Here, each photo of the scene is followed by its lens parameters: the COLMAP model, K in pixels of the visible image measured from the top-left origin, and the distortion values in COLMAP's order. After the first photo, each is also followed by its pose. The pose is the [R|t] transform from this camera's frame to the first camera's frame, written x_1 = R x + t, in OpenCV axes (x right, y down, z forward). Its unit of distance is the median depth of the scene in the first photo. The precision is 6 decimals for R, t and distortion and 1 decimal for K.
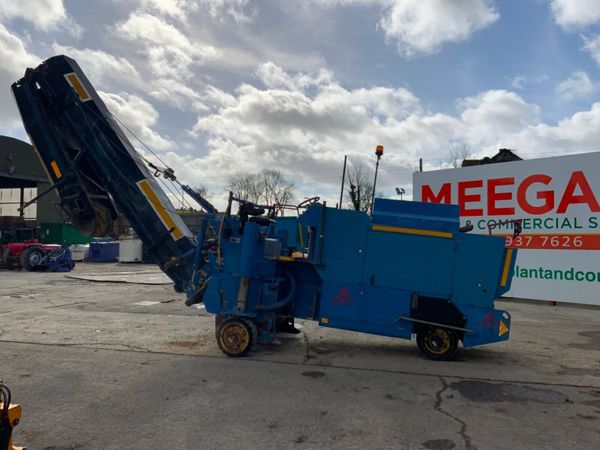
lens RADIAL K [[503.2, 0, 300.0], [0, 503.2, 225.0], [0, 0, 1]] dist [0.040682, -0.004909]
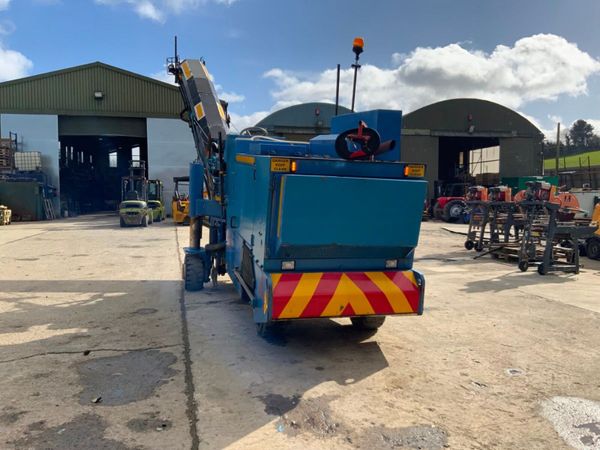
lens RADIAL K [[512.3, 0, 298.7], [0, 512.3, 221.5], [0, 0, 1]] dist [0.039962, -0.084966]
pose [[0.467530, 0.030475, -0.883452, 0.900113], [0.030041, 0.998281, 0.050334, 0.067703], [0.883466, -0.050072, 0.465811, 0.687549]]
